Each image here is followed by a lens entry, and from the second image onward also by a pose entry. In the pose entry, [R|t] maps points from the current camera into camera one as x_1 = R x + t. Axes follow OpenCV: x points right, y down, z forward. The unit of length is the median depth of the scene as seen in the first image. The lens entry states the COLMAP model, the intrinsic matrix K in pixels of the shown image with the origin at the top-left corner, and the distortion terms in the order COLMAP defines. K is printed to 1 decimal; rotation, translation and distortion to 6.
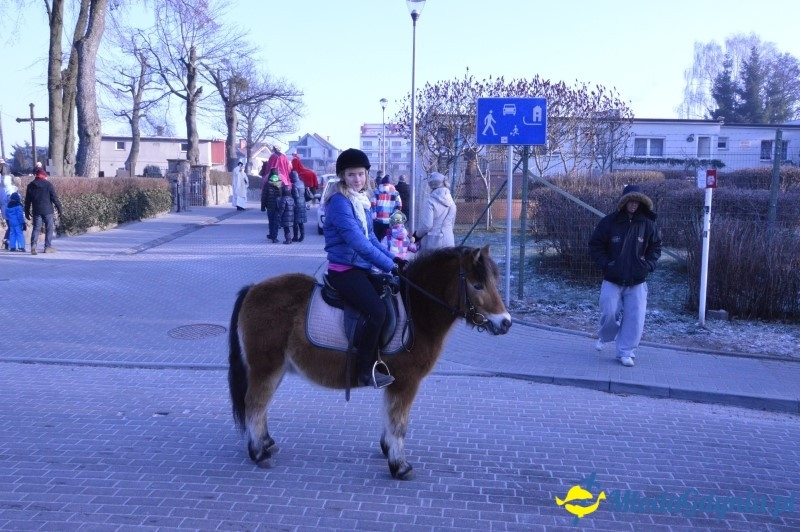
lens RADIAL K [[637.5, 0, 400.0], [0, 637.5, 266.0], [0, 0, 1]] dist [-0.027472, 0.004216]
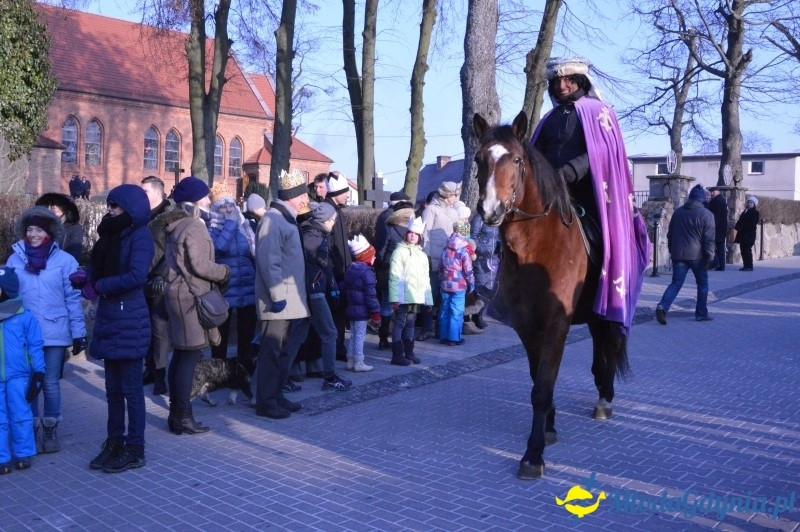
lens RADIAL K [[852.2, 0, 395.9], [0, 852.2, 268.9], [0, 0, 1]] dist [-0.038466, 0.043887]
pose [[0.725677, 0.021706, -0.687693, -0.016108], [-0.074754, 0.996073, -0.047443, -0.023525], [0.683962, 0.085836, 0.724450, 0.199151]]
